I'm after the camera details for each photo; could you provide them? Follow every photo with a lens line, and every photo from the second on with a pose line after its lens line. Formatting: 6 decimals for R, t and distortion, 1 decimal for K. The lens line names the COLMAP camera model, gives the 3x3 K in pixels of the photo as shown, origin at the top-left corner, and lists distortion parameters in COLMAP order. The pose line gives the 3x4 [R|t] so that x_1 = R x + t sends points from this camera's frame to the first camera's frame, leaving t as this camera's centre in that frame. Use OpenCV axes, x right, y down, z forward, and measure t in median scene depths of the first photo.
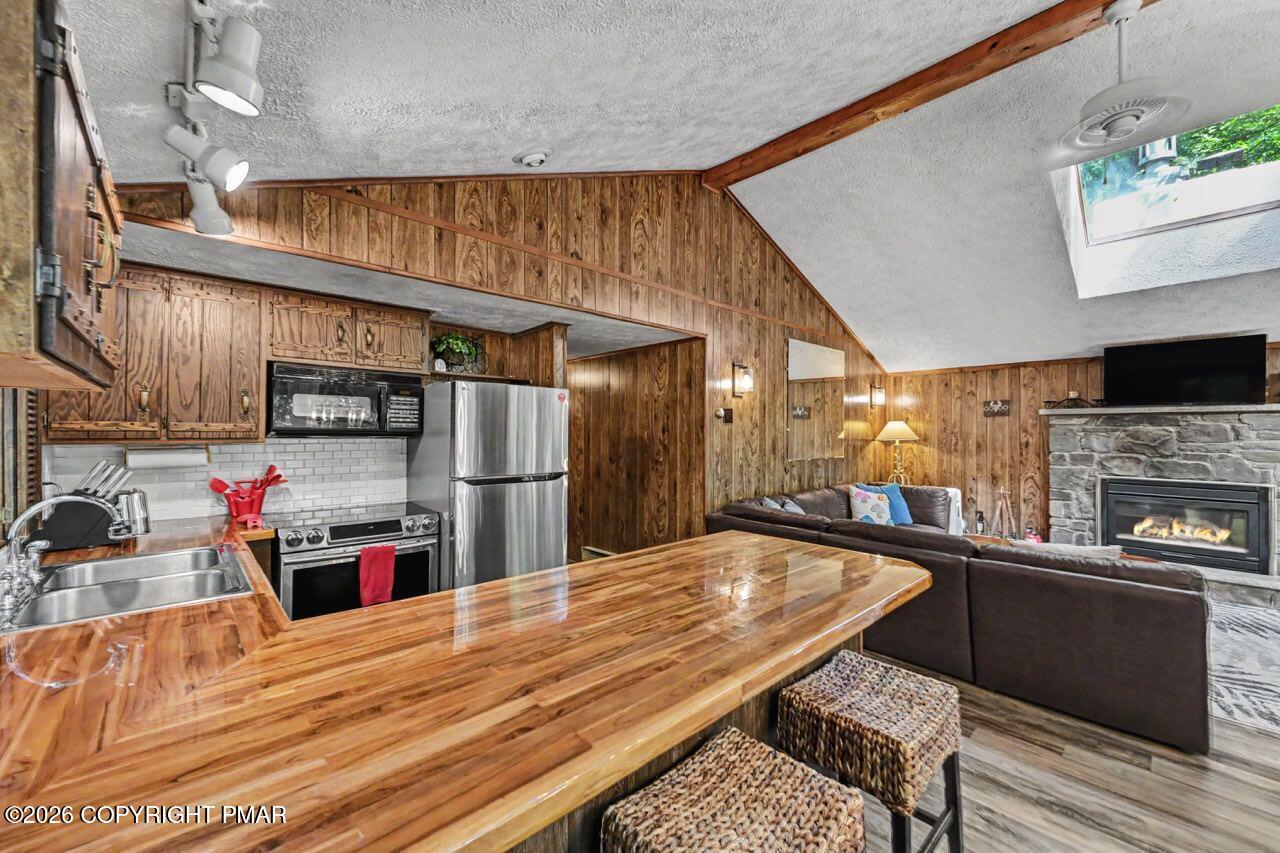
lens RADIAL K [[500.0, 0, 646.2], [0, 500.0, 428.8], [0, 0, 1]] dist [-0.001402, 0.000030]
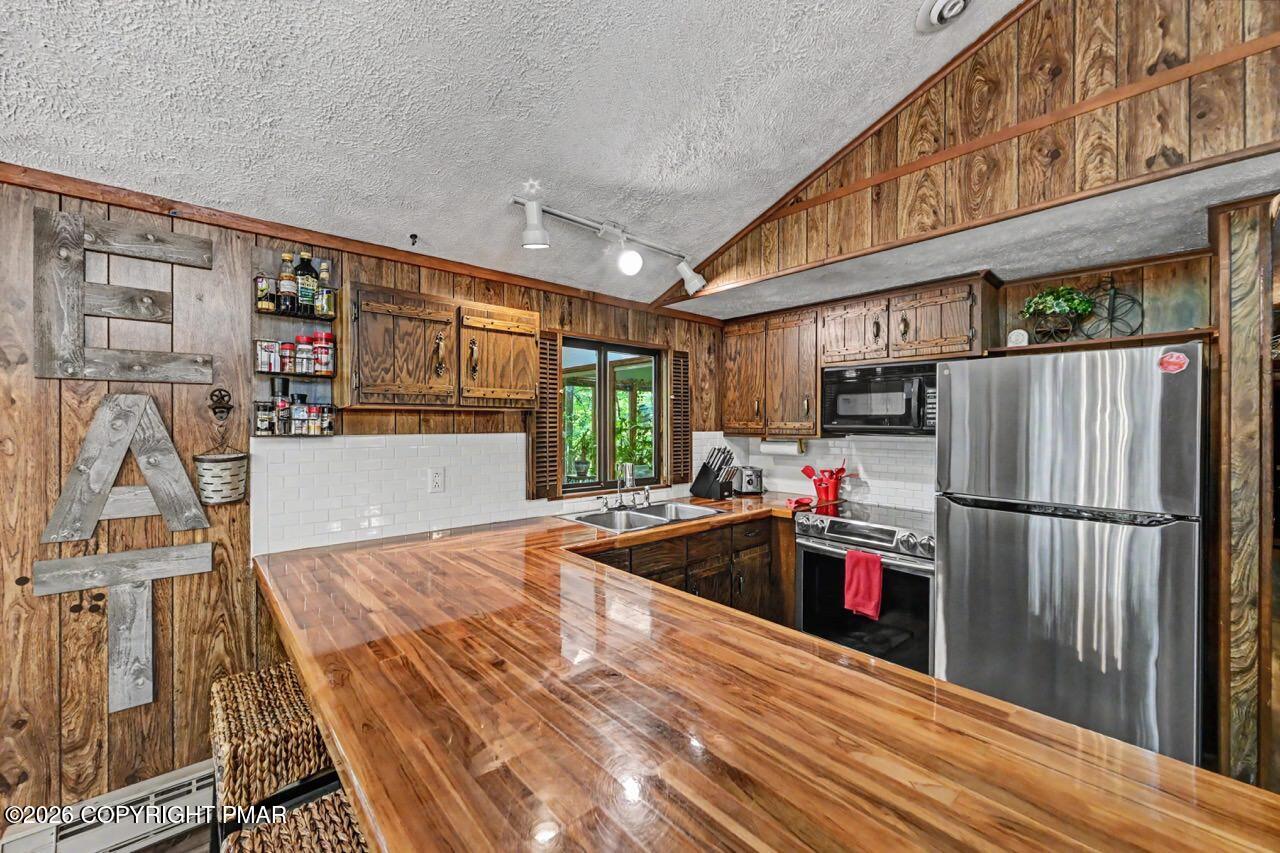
lens RADIAL K [[502.6, 0, 638.4], [0, 502.6, 426.8], [0, 0, 1]] dist [-0.001489, 0.000335]
pose [[-0.025293, 0.000610, -0.999680, 0.342586], [0.003011, 0.999995, 0.000534, -0.001468], [0.999676, -0.002997, -0.025295, 0.495002]]
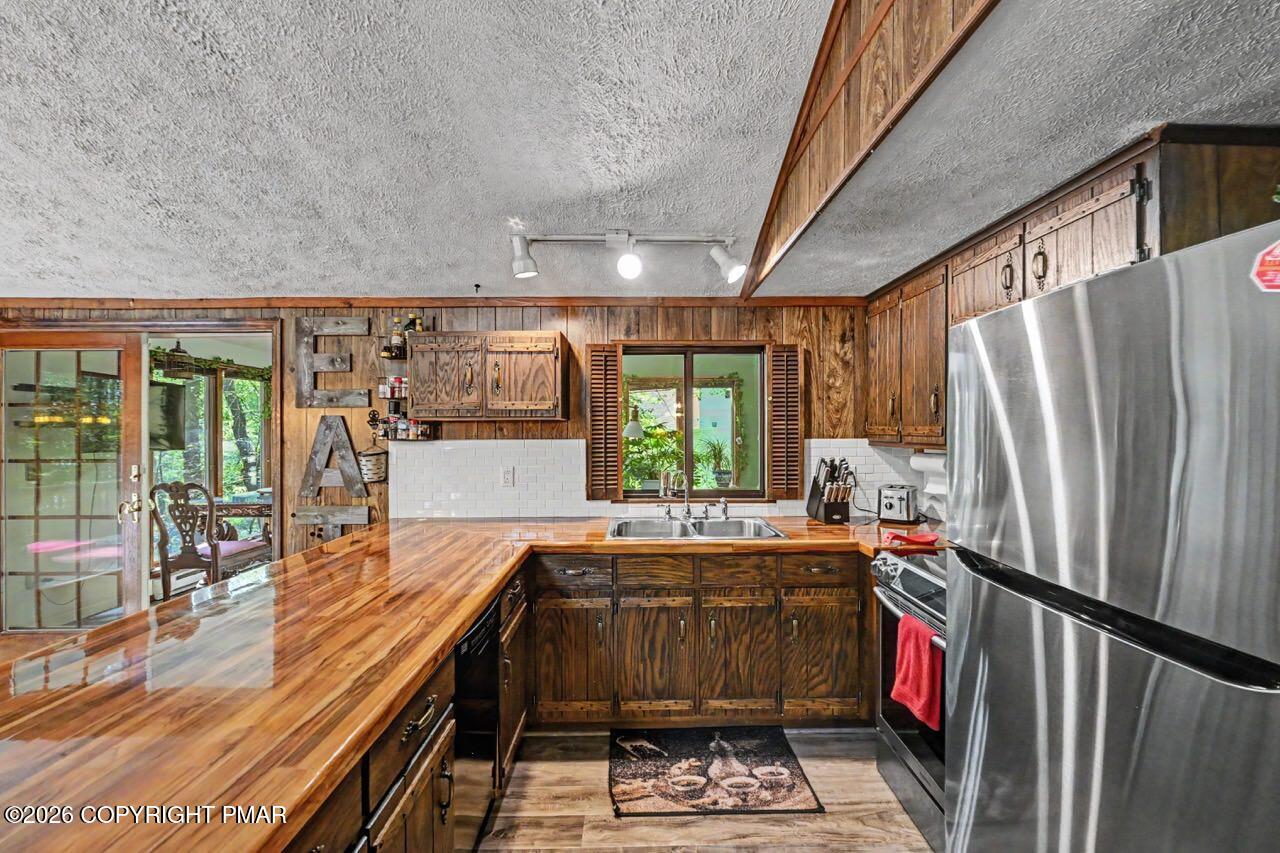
lens RADIAL K [[507.0, 0, 640.8], [0, 507.0, 432.7], [0, 0, 1]] dist [-0.001189, 0.000463]
pose [[-0.677657, 0.003556, -0.735370, 0.133493], [0.004955, 0.999988, 0.000270, -0.002714], [0.735362, -0.003461, -0.677666, 0.966434]]
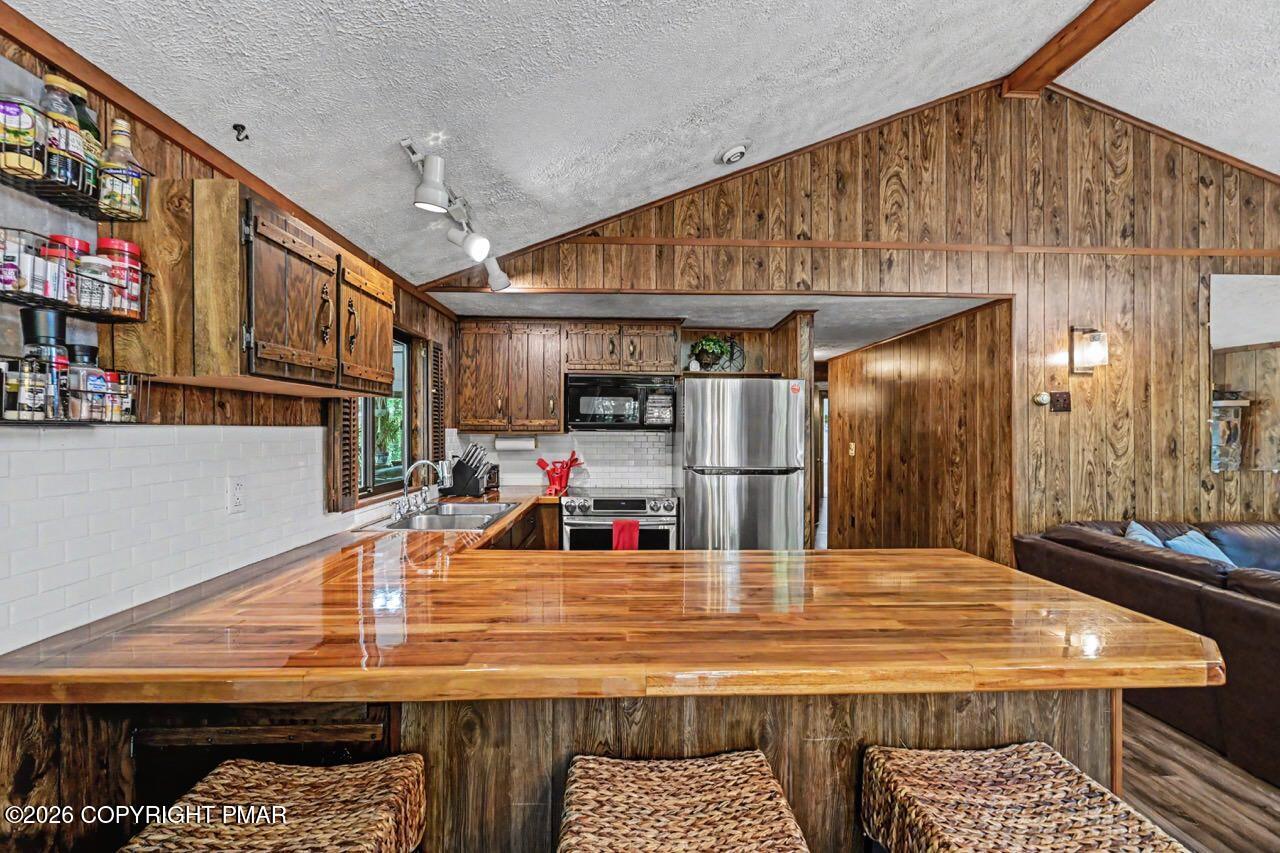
lens RADIAL K [[504.9, 0, 639.5], [0, 504.9, 429.3], [0, 0, 1]] dist [-0.000630, 0.000086]
pose [[0.753292, -0.003925, -0.657674, 0.242759], [0.004784, 0.999988, -0.000489, 0.013799], [0.657669, -0.002777, 0.753302, 0.081470]]
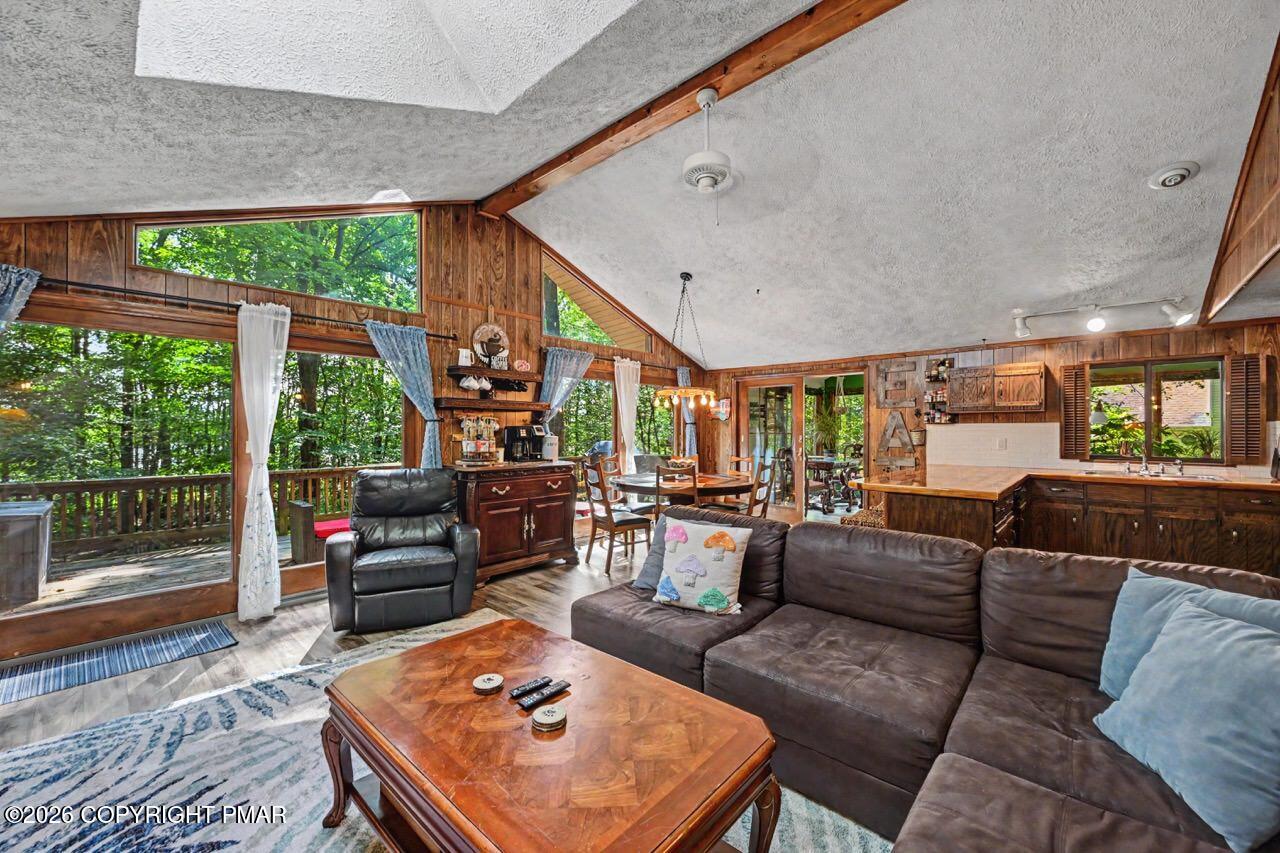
lens RADIAL K [[500.3, 0, 640.0], [0, 500.3, 426.5], [0, 0, 1]] dist [0.000090, 0.000006]
pose [[-0.997162, -0.004529, -0.075143, 0.877278], [-0.003655, 0.999924, -0.011762, 0.041397], [0.075191, -0.011454, -0.997103, 1.658282]]
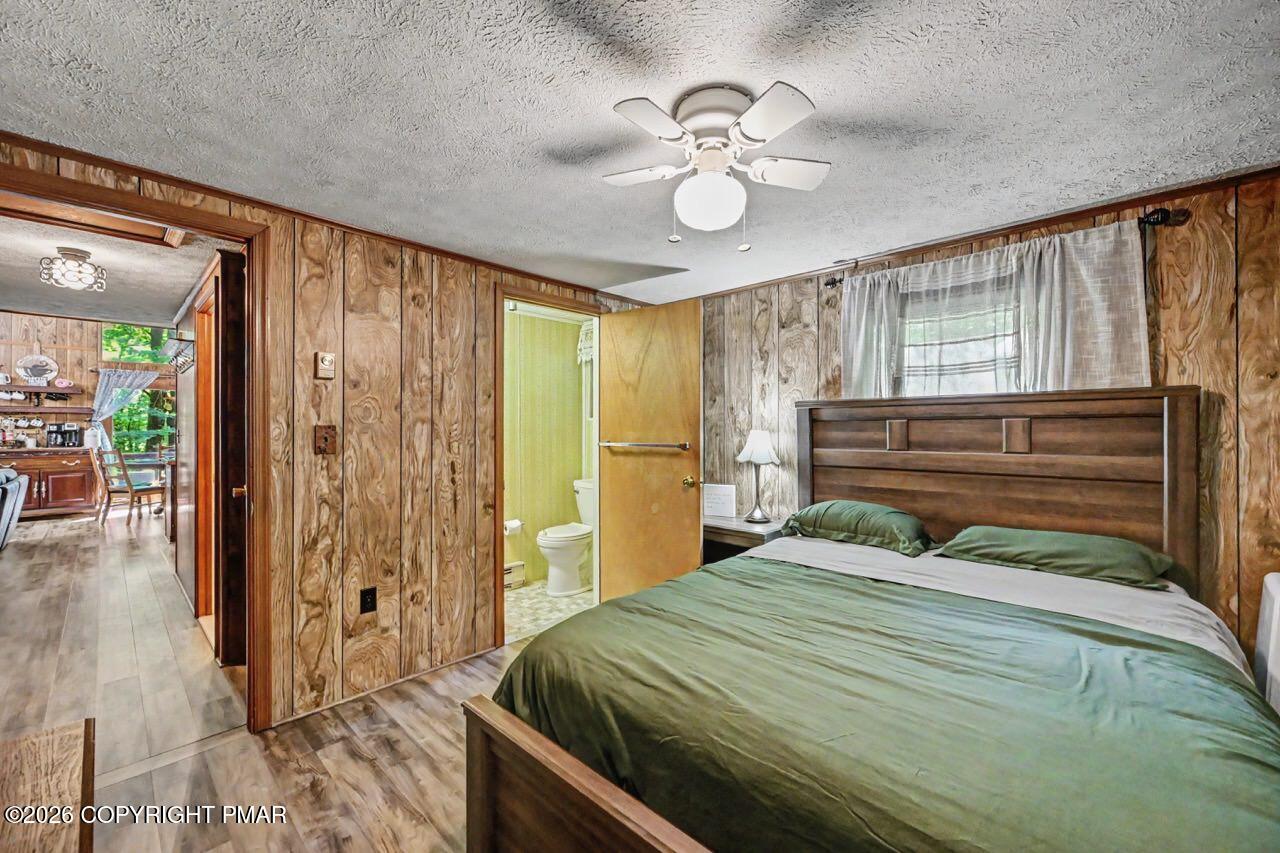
lens RADIAL K [[509.2, 0, 644.8], [0, 509.2, 427.7], [0, 0, 1]] dist [-0.002040, 0.000298]
pose [[-0.997866, -0.005243, -0.065089, -1.346974], [-0.004747, 0.999959, -0.007762, 0.047119], [0.065127, -0.007437, -0.997849, 2.565730]]
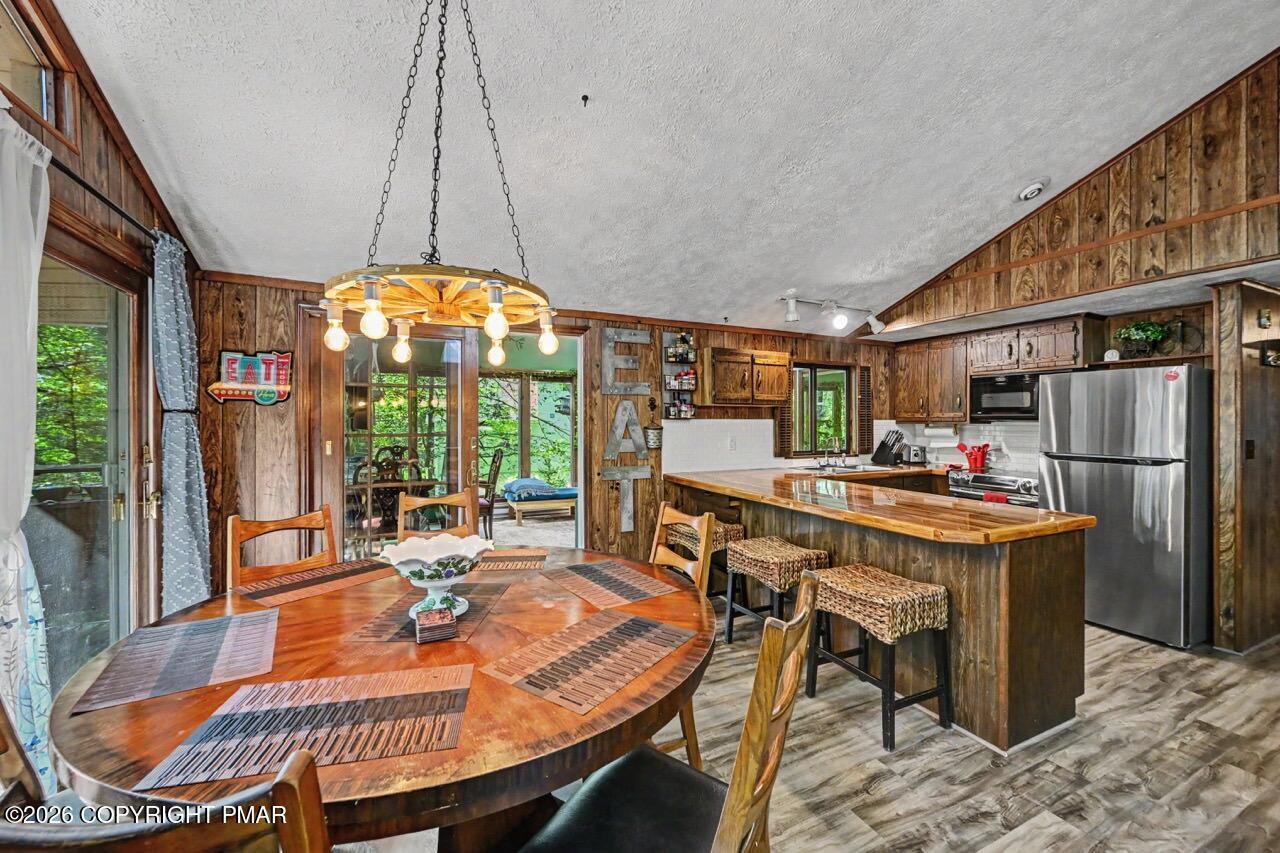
lens RADIAL K [[506.0, 0, 641.7], [0, 506.0, 423.4], [0, 0, 1]] dist [-0.001360, -0.000255]
pose [[-0.303081, -0.002011, -0.952963, 1.002970], [0.002575, 0.999992, -0.002930, 0.023509], [0.952961, -0.003342, -0.303074, 0.372373]]
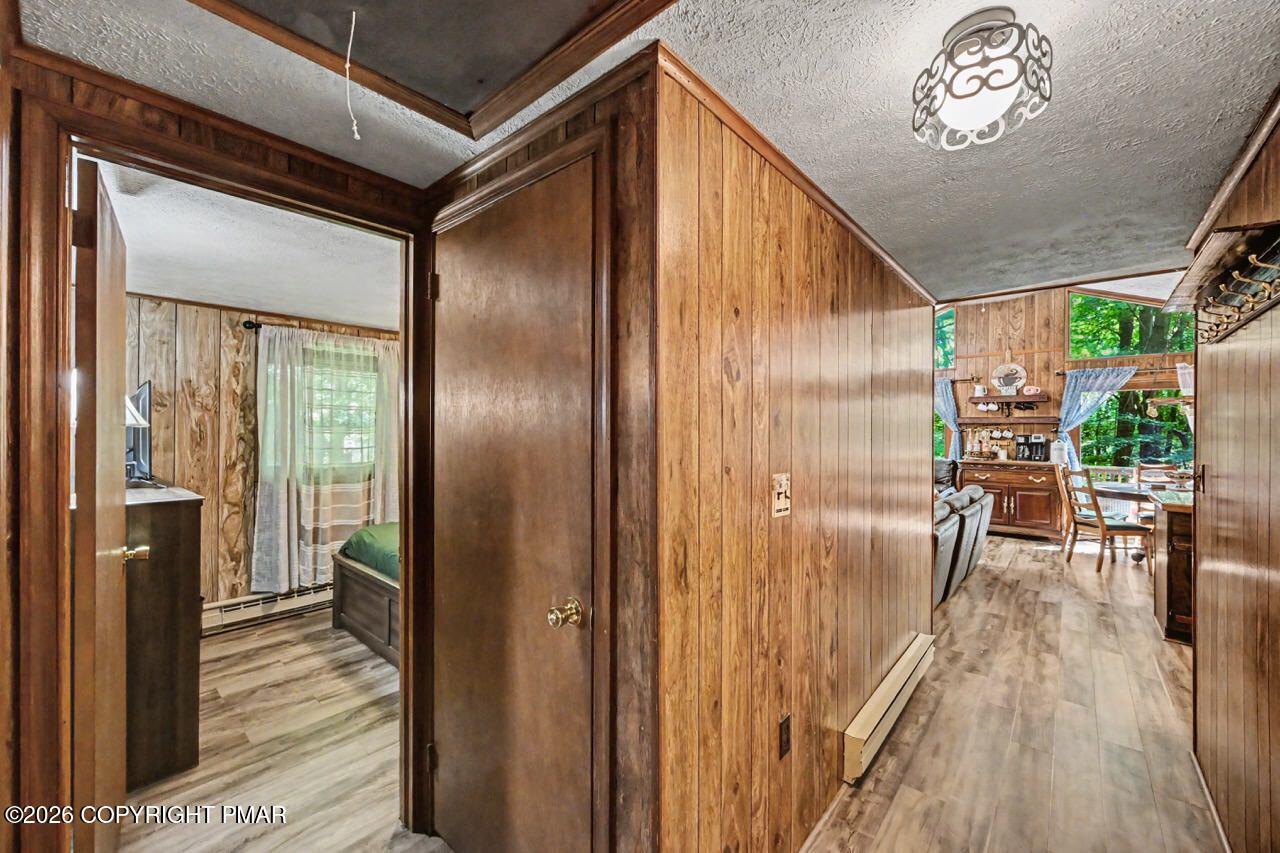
lens RADIAL K [[502.0, 0, 640.8], [0, 502.0, 429.1], [0, 0, 1]] dist [-0.000070, -0.000276]
pose [[-0.105312, -0.003687, 0.994432, -0.767243], [-0.011442, 0.999931, 0.002496, 0.012782], [-0.994373, -0.011116, -0.105347, 1.924848]]
